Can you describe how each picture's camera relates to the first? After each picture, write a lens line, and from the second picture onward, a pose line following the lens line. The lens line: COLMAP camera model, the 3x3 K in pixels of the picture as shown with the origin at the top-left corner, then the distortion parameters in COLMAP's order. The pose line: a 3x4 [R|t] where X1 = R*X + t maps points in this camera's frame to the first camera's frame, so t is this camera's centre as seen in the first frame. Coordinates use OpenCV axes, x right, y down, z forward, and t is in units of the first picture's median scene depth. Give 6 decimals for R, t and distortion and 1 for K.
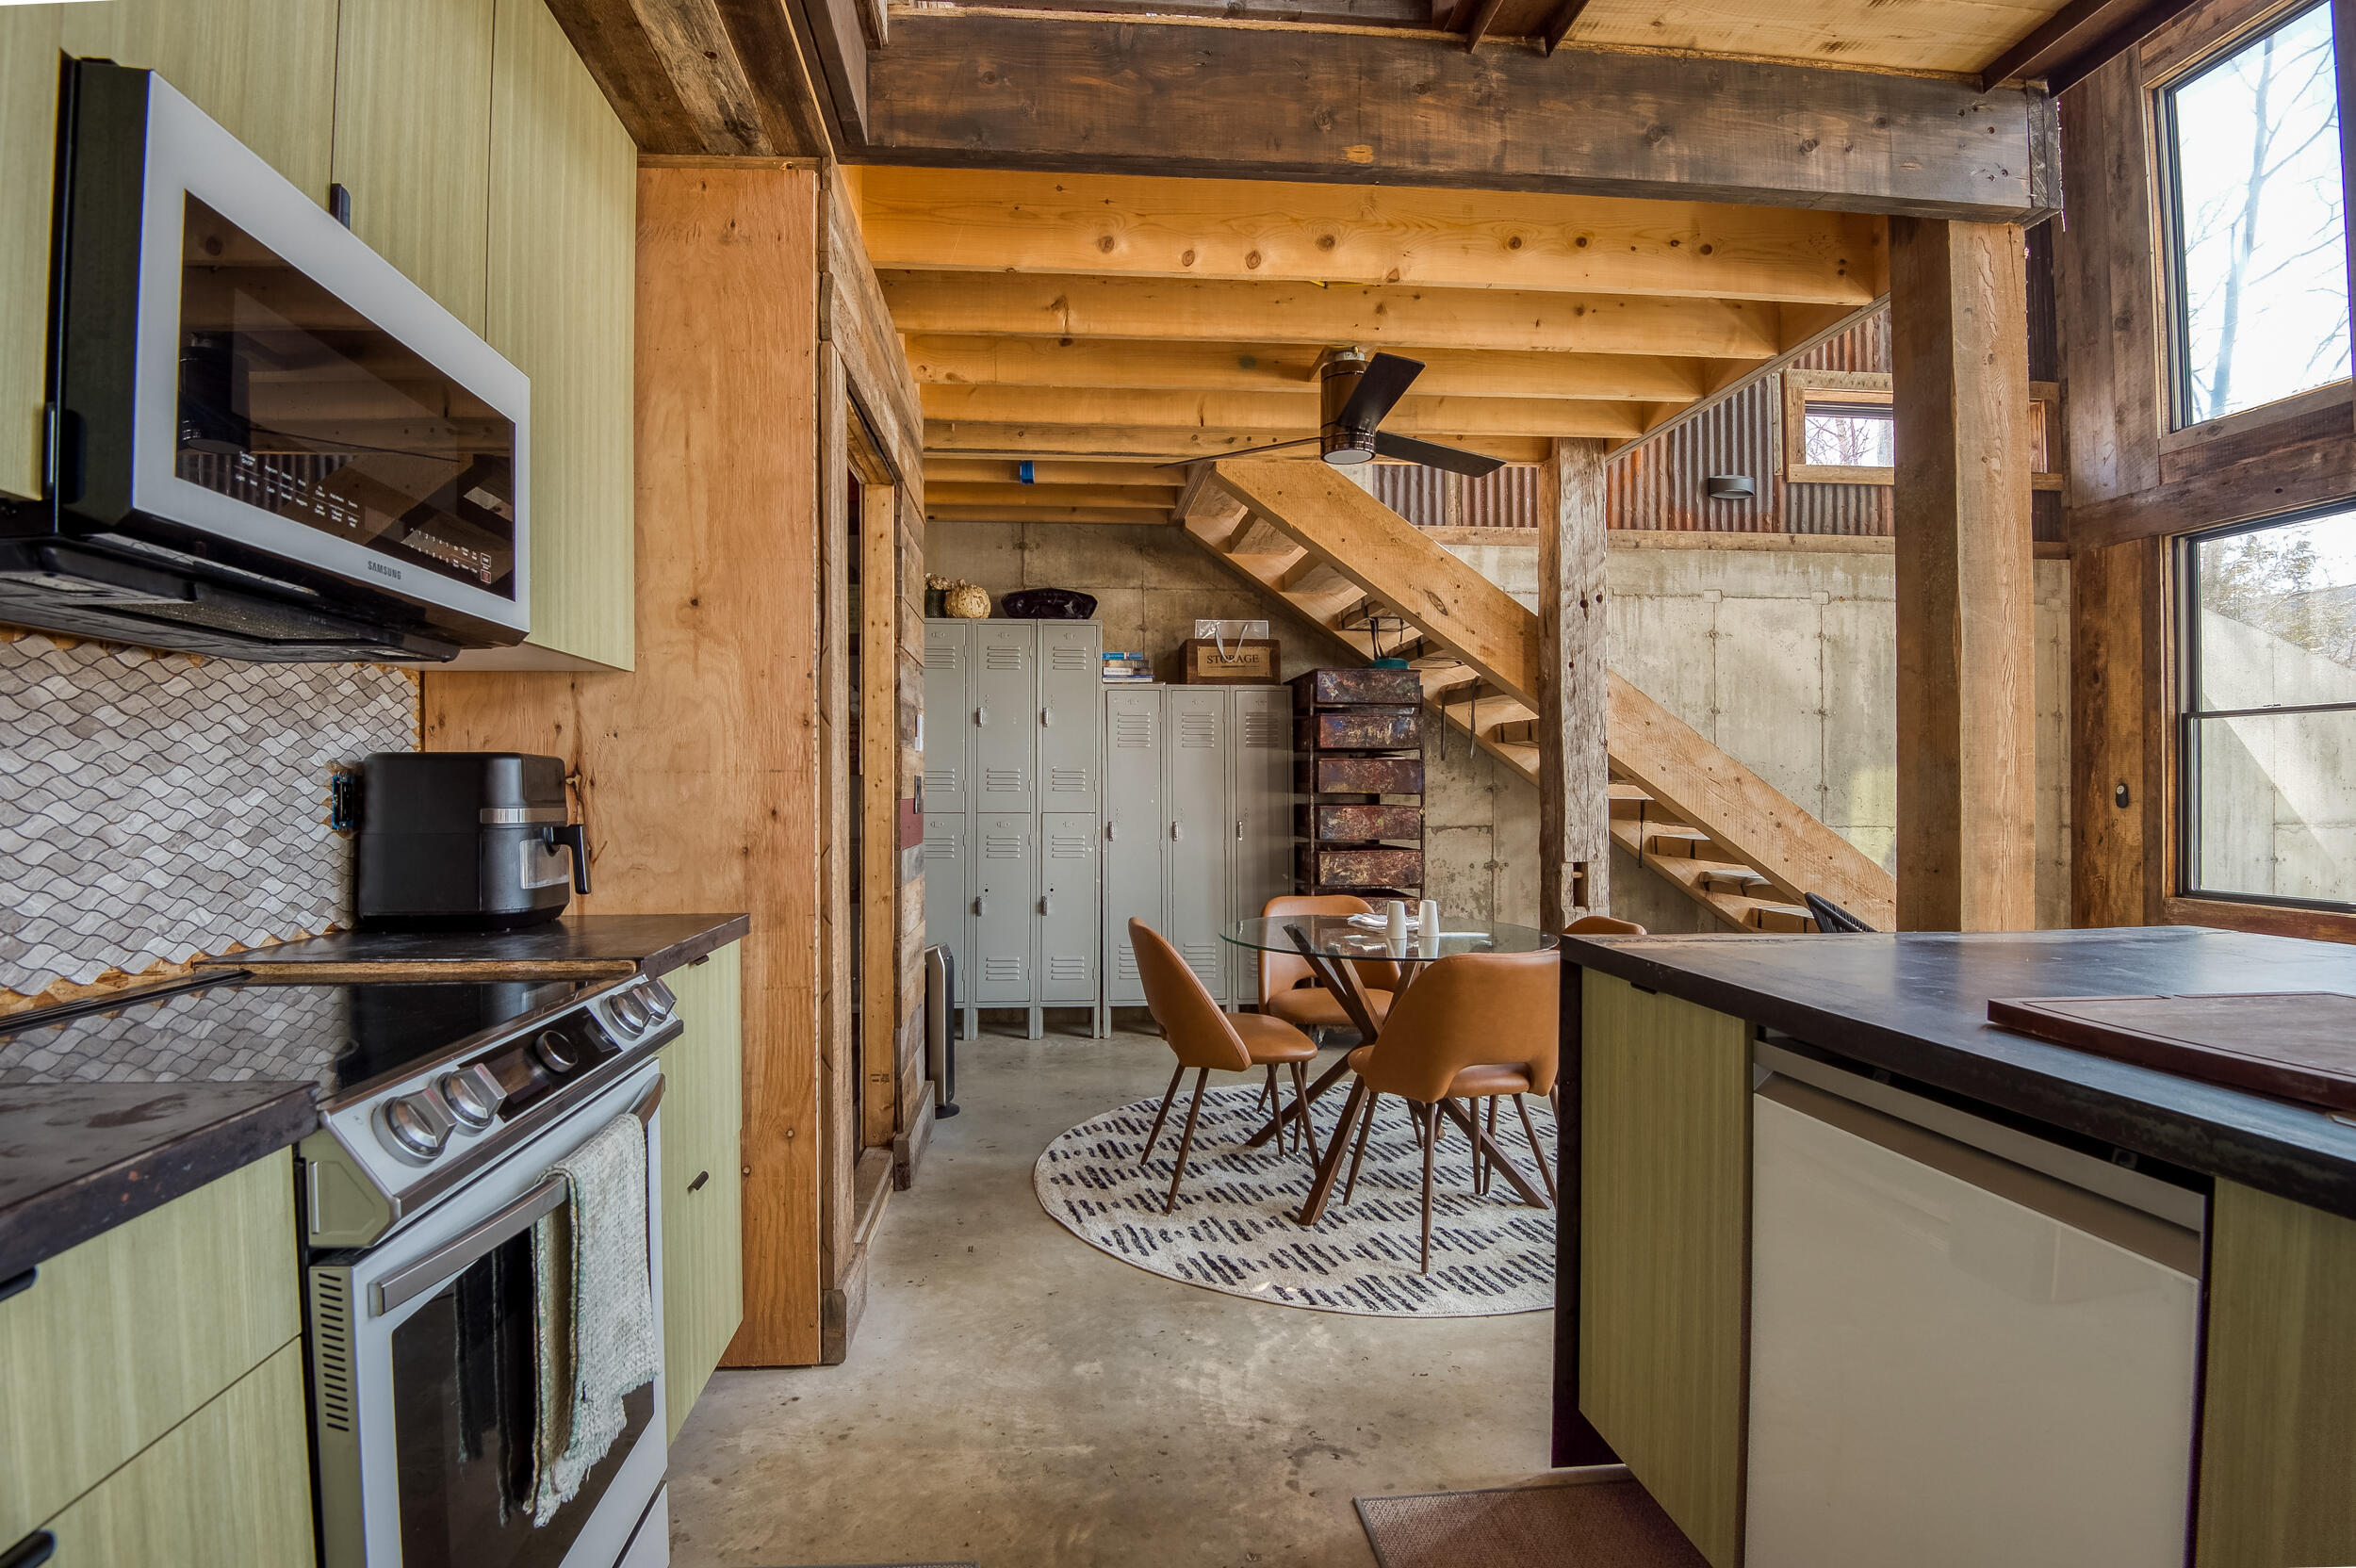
lens RADIAL K [[1121.1, 0, 1111.8], [0, 1121.1, 806.2], [0, 0, 1]] dist [-0.032308, -0.005790]
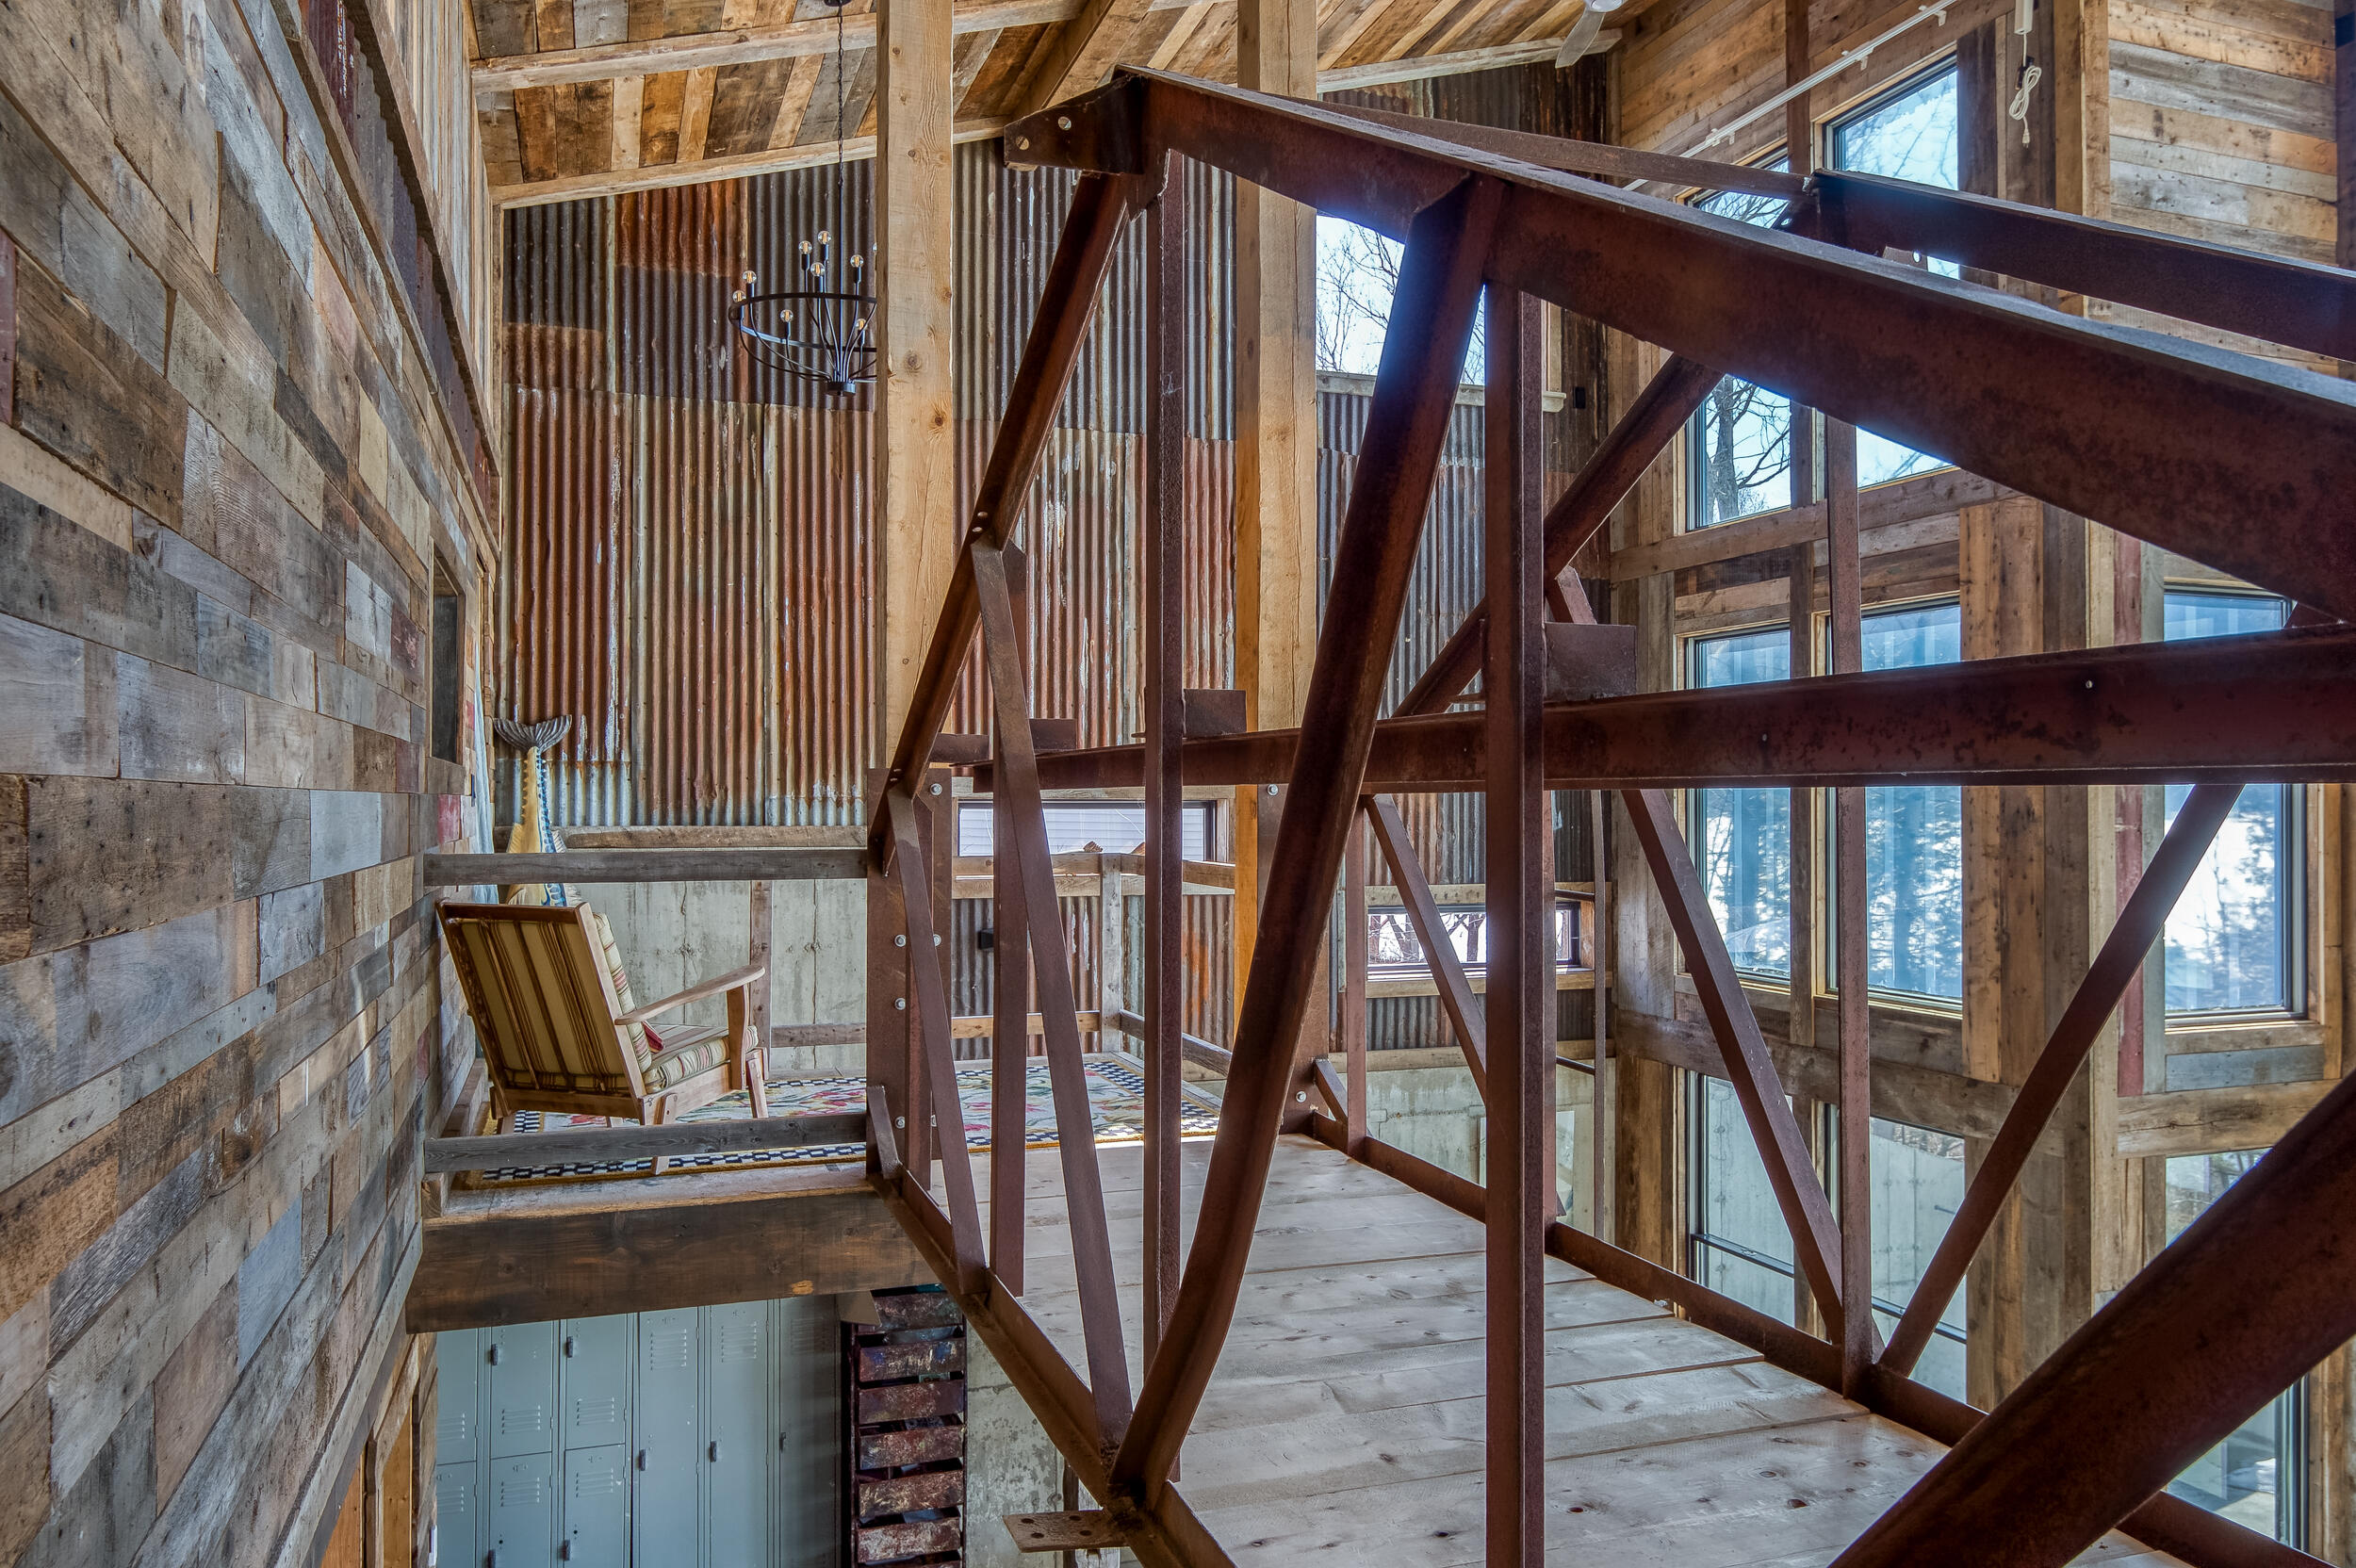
lens RADIAL K [[1701.3, 0, 1186.8], [0, 1701.3, 778.5], [0, 0, 1]] dist [0.029138, -0.029064]
pose [[0.962377, 0.001350, 0.271716, 0.053934], [0.004279, 0.999788, -0.020124, -0.590565], [-0.271685, 0.020529, 0.962167, -0.593069]]
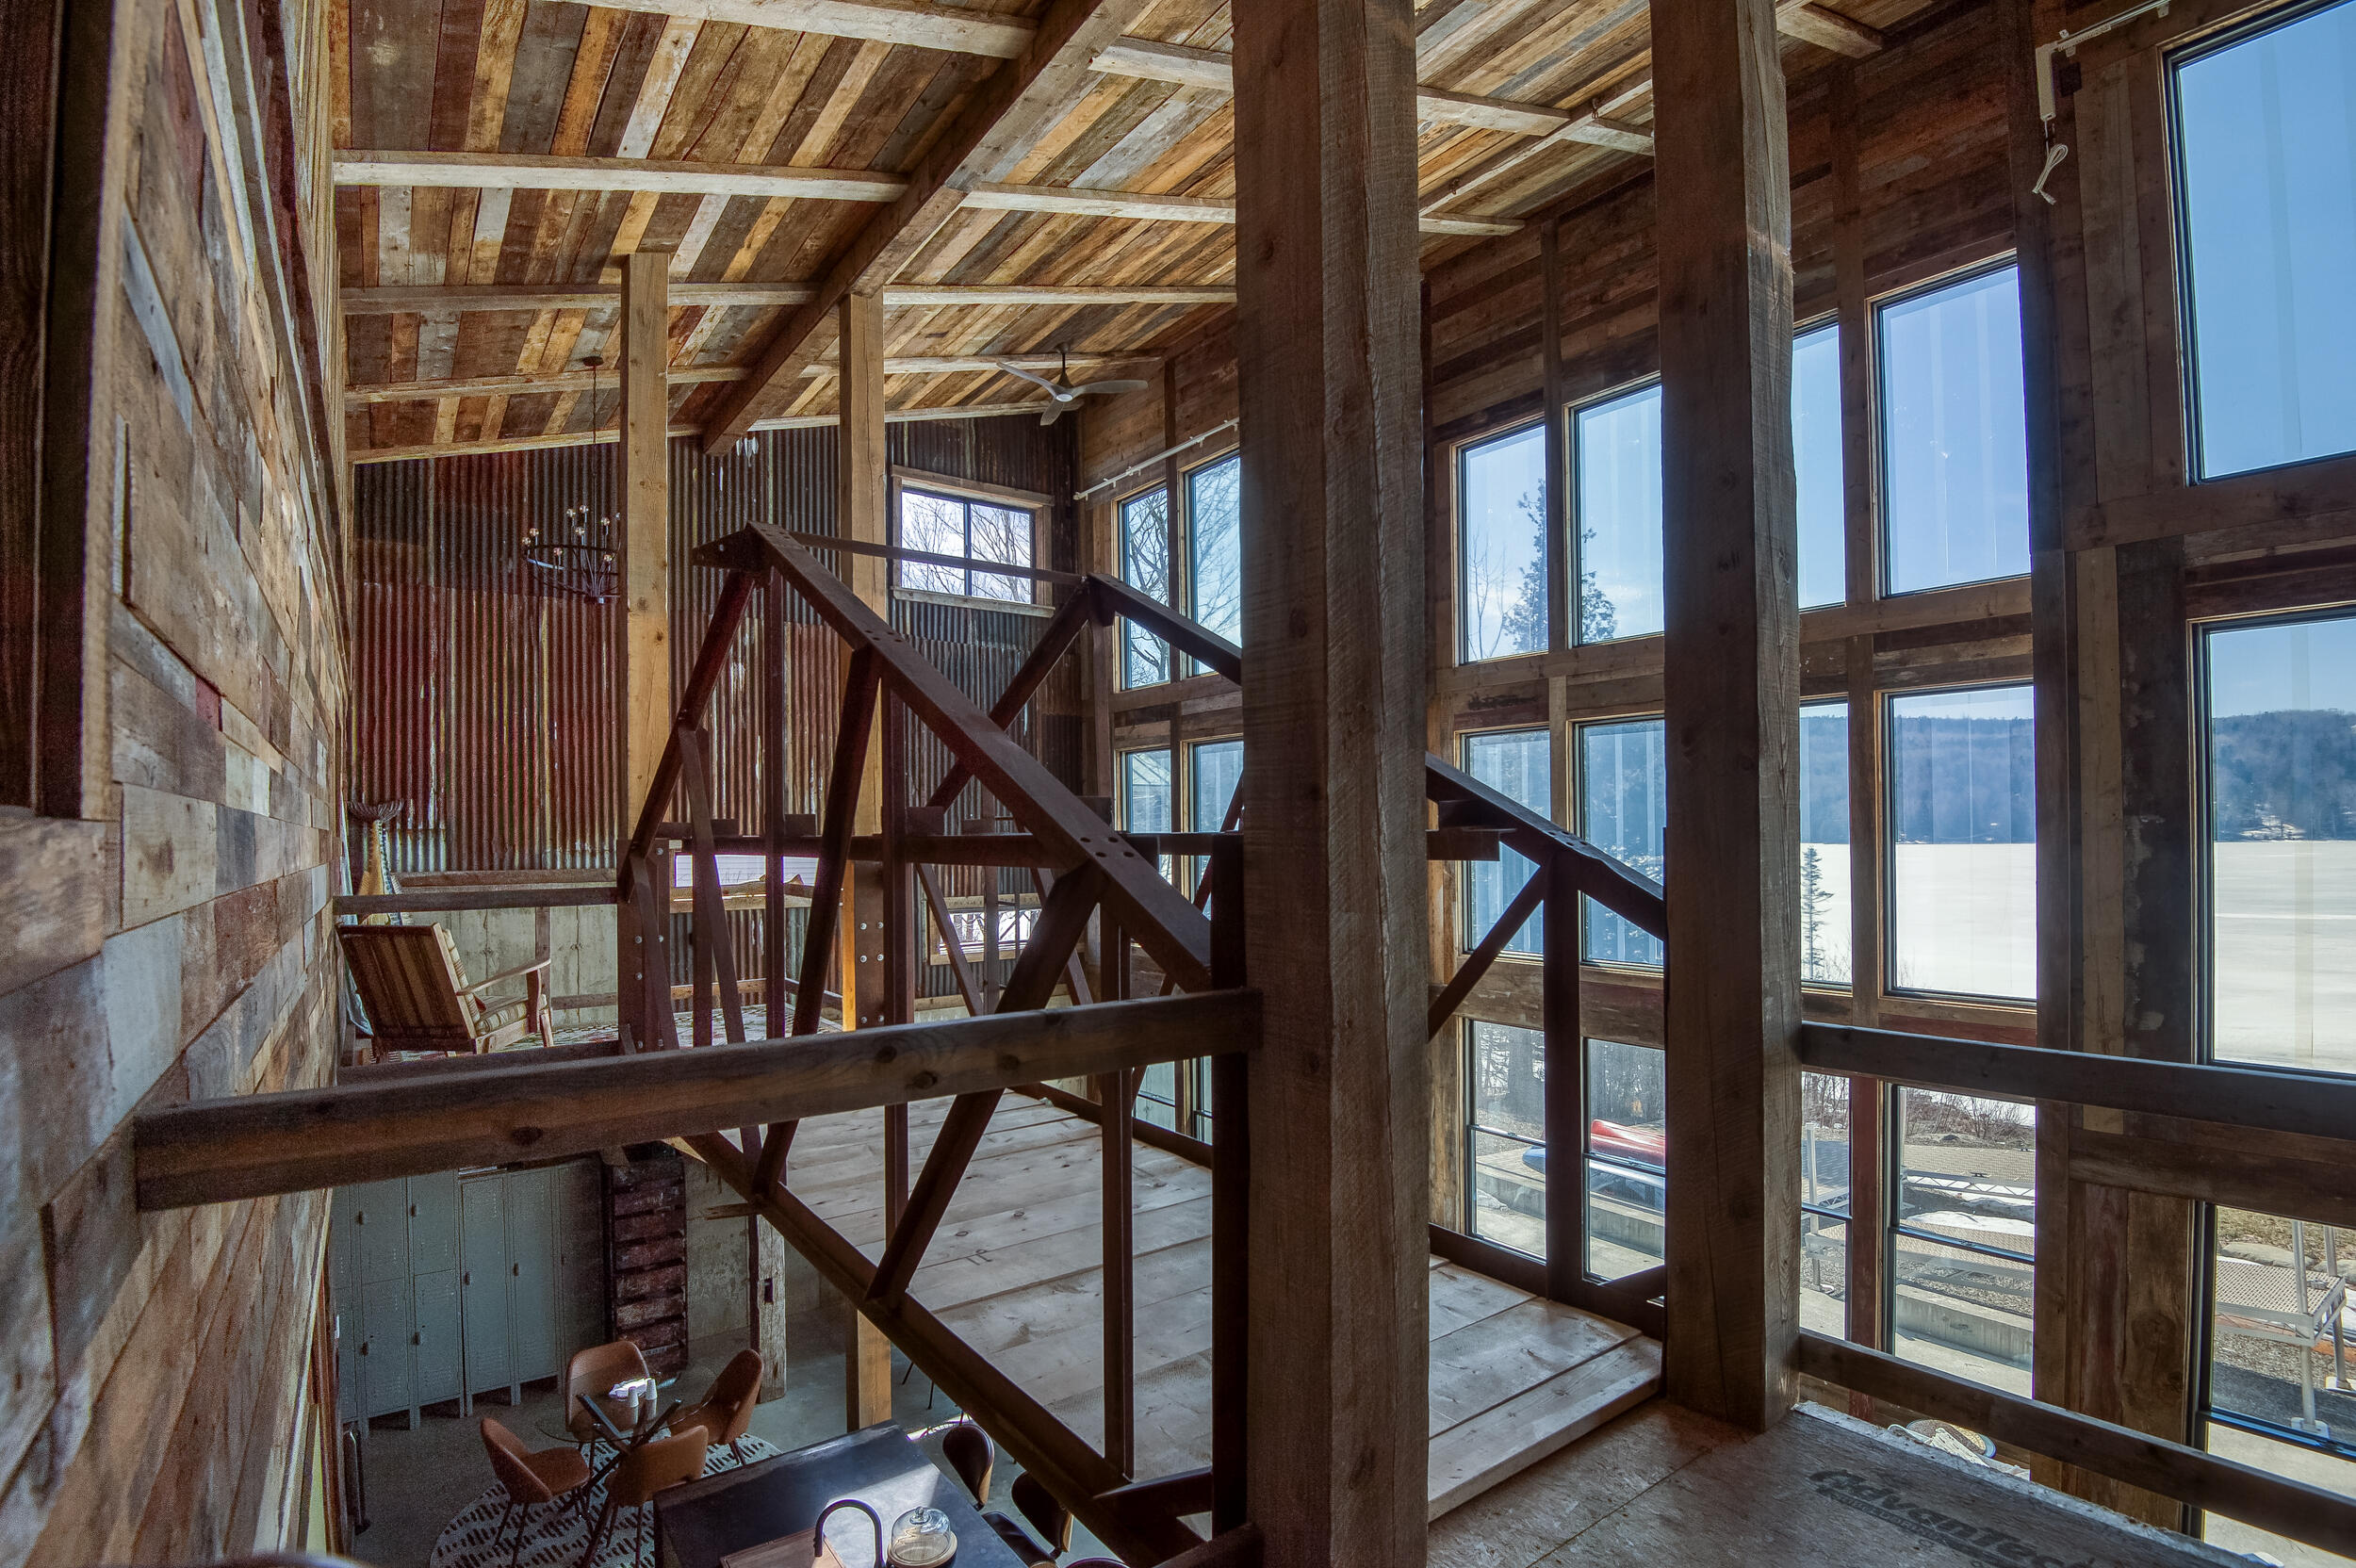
lens RADIAL K [[1121.1, 0, 1172.9], [0, 1121.1, 820.8], [0, 0, 1]] dist [-0.032308, -0.005790]
pose [[0.846865, -0.008095, 0.531746, 0.023739], [0.022353, 0.999542, -0.020383, -0.602770], [-0.531337, 0.029148, 0.846659, -0.845347]]
